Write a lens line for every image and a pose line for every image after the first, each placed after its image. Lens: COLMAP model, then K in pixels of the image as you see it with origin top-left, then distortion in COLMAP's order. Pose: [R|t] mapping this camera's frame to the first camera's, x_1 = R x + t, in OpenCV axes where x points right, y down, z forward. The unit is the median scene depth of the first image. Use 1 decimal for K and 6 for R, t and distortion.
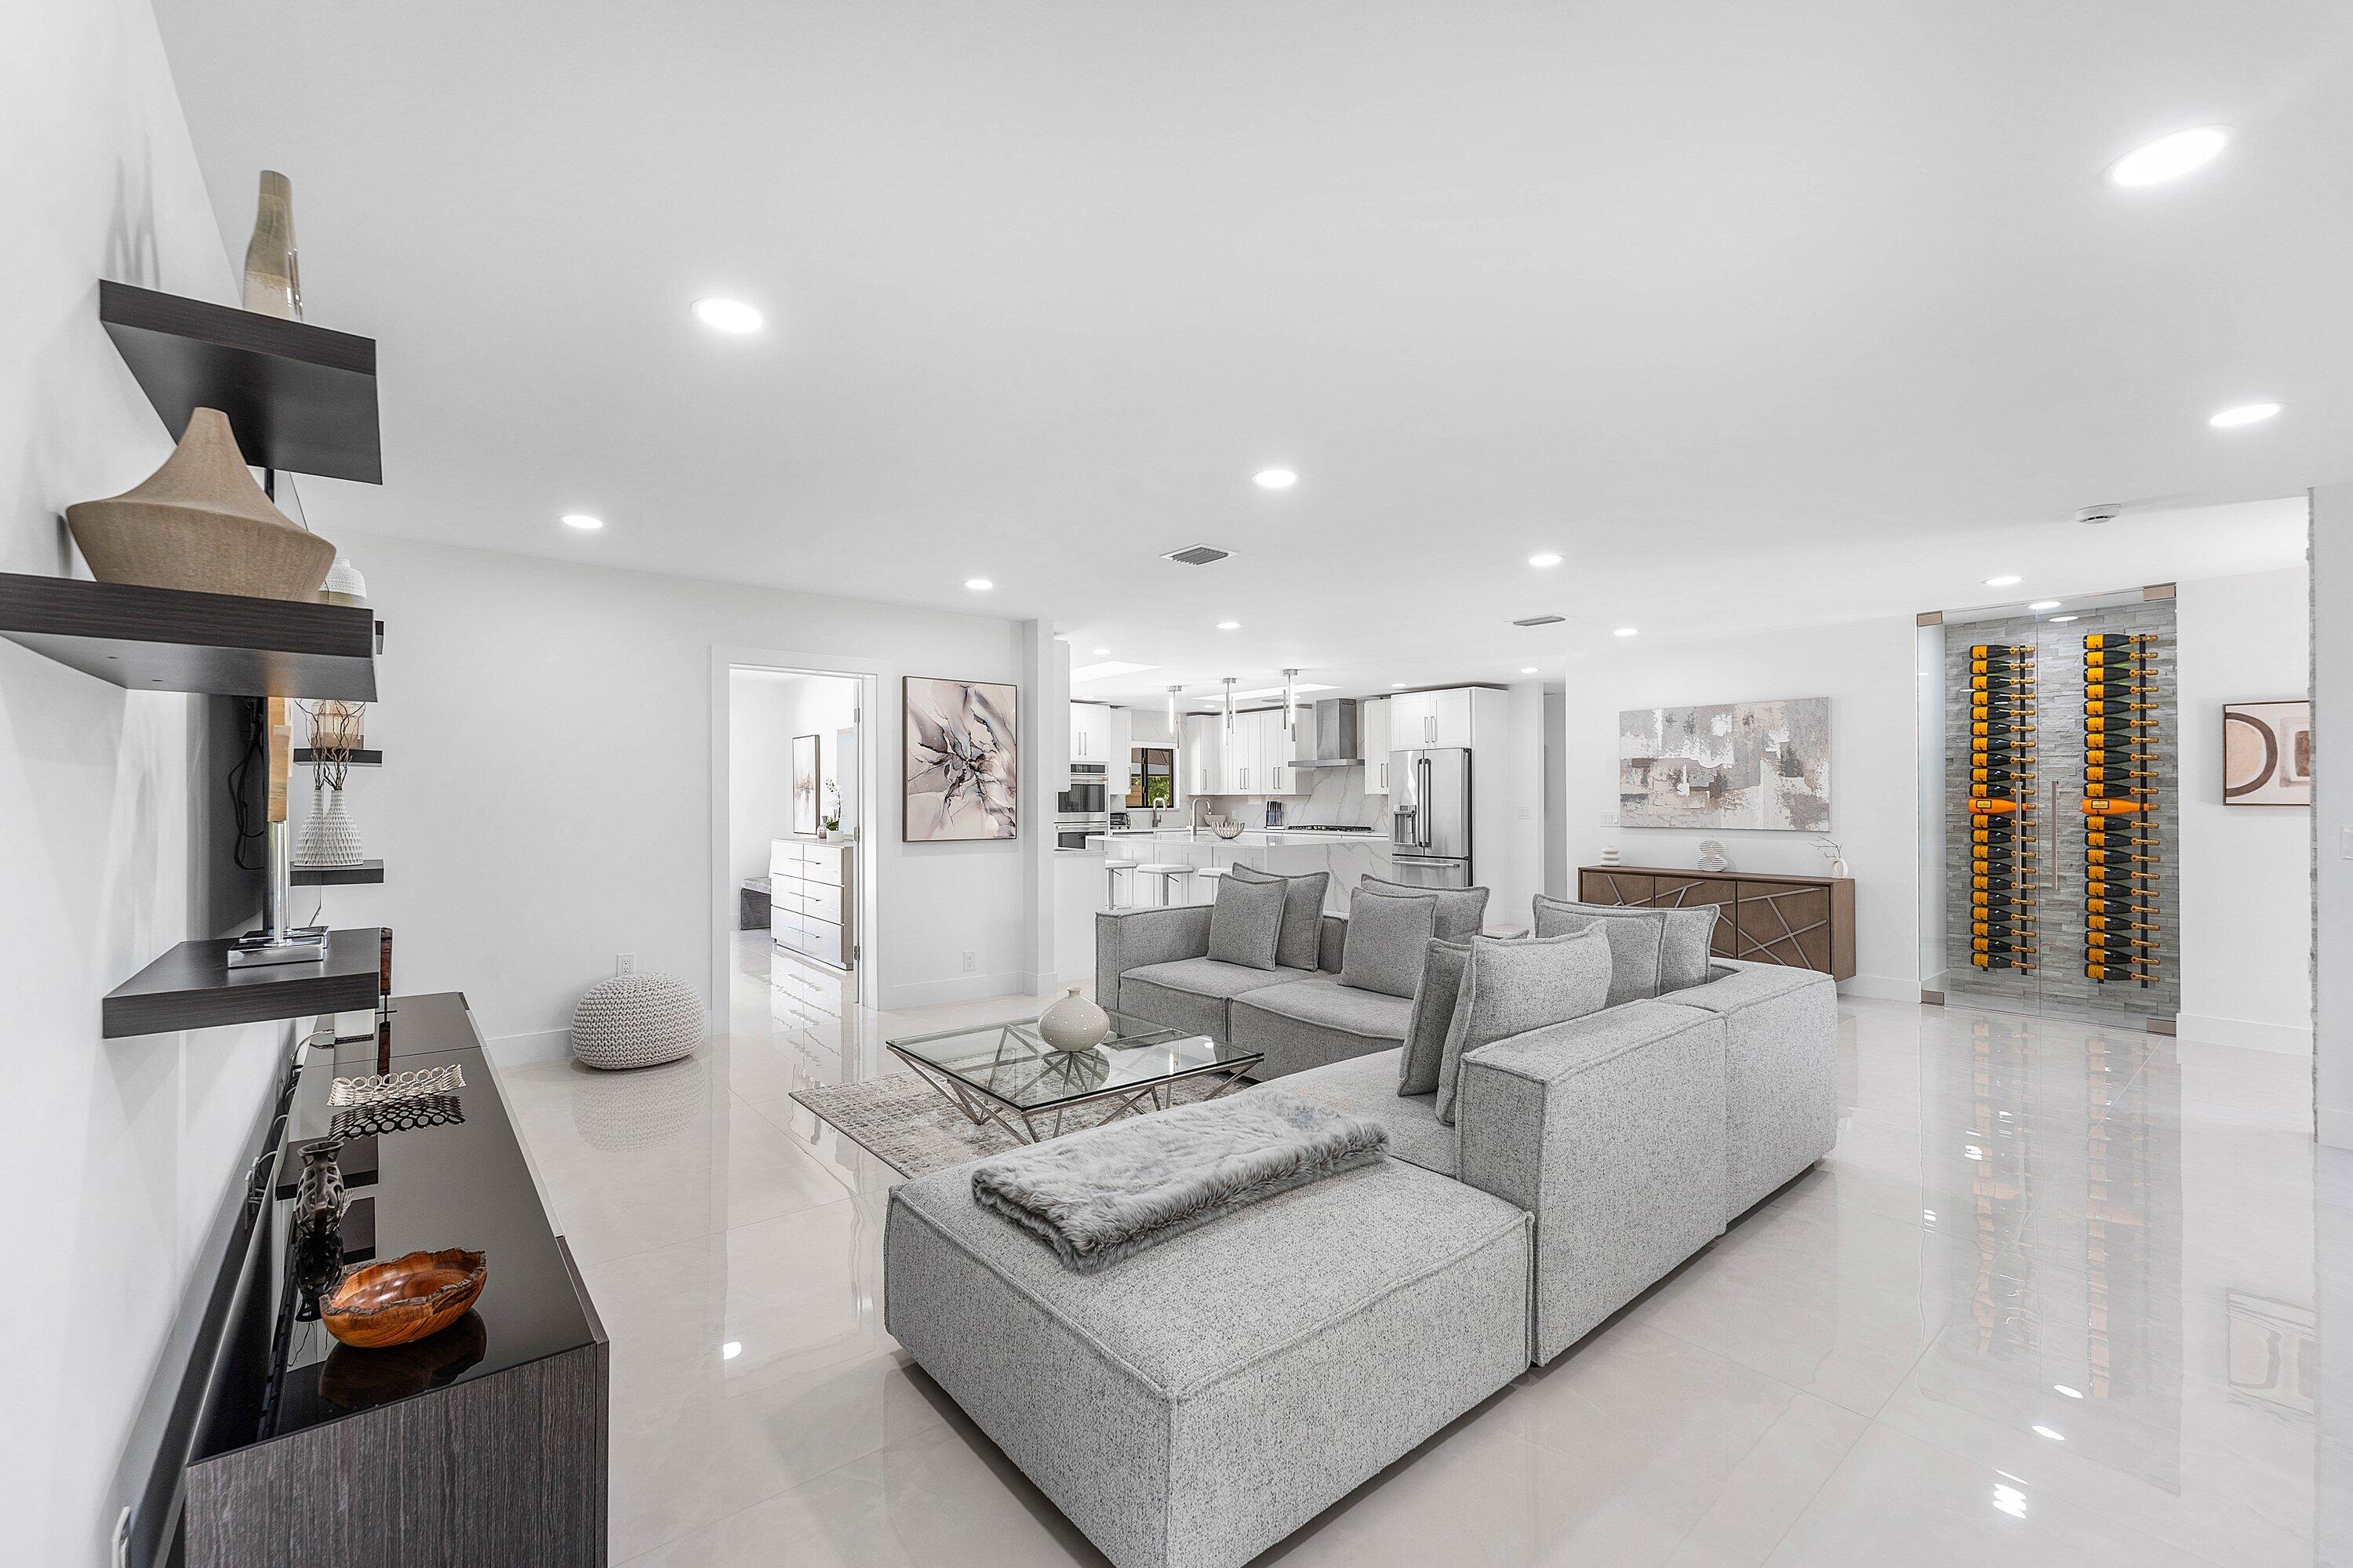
lens RADIAL K [[948.1, 0, 1165.1], [0, 948.1, 796.6], [0, 0, 1]] dist [0.003166, 0.000199]
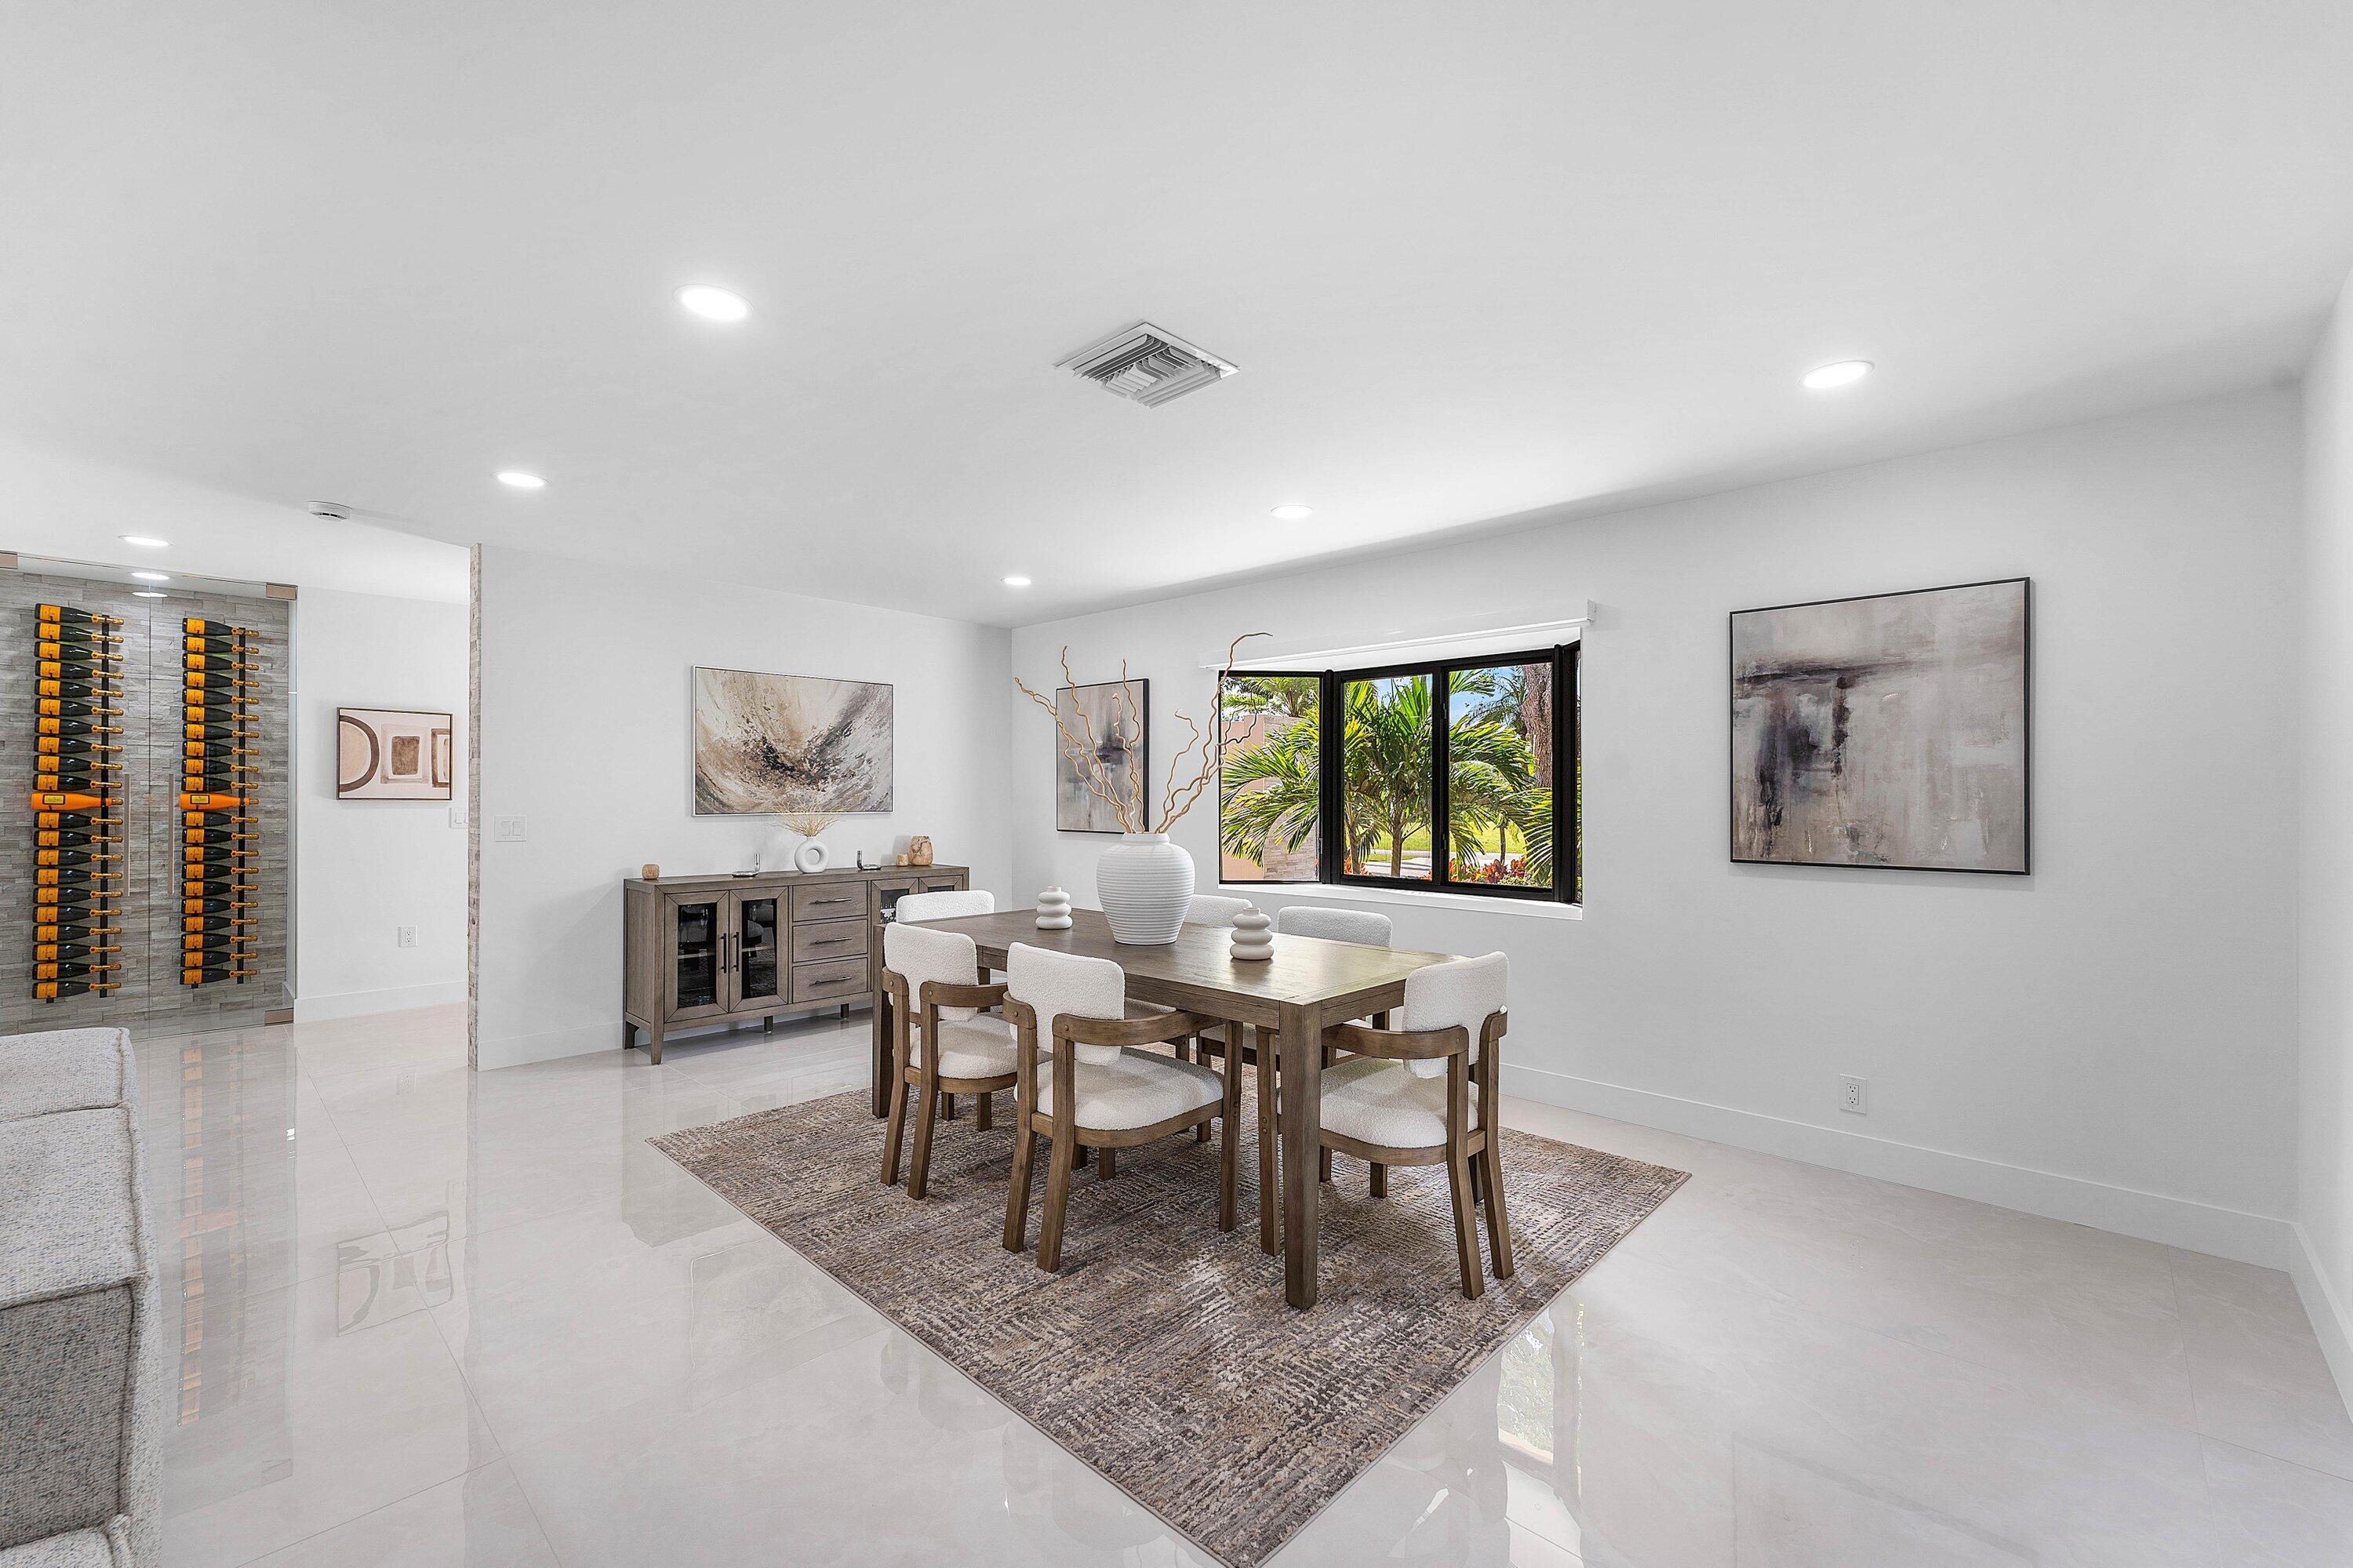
lens RADIAL K [[948.1, 0, 1195.7], [0, 948.1, 788.5], [0, 0, 1]] dist [0.003166, 0.000199]
pose [[-0.134754, 0.007483, 0.990851, -0.090006], [-0.005544, 0.999950, -0.008305, -0.000024], [-0.990864, -0.006613, -0.134705, 0.143926]]
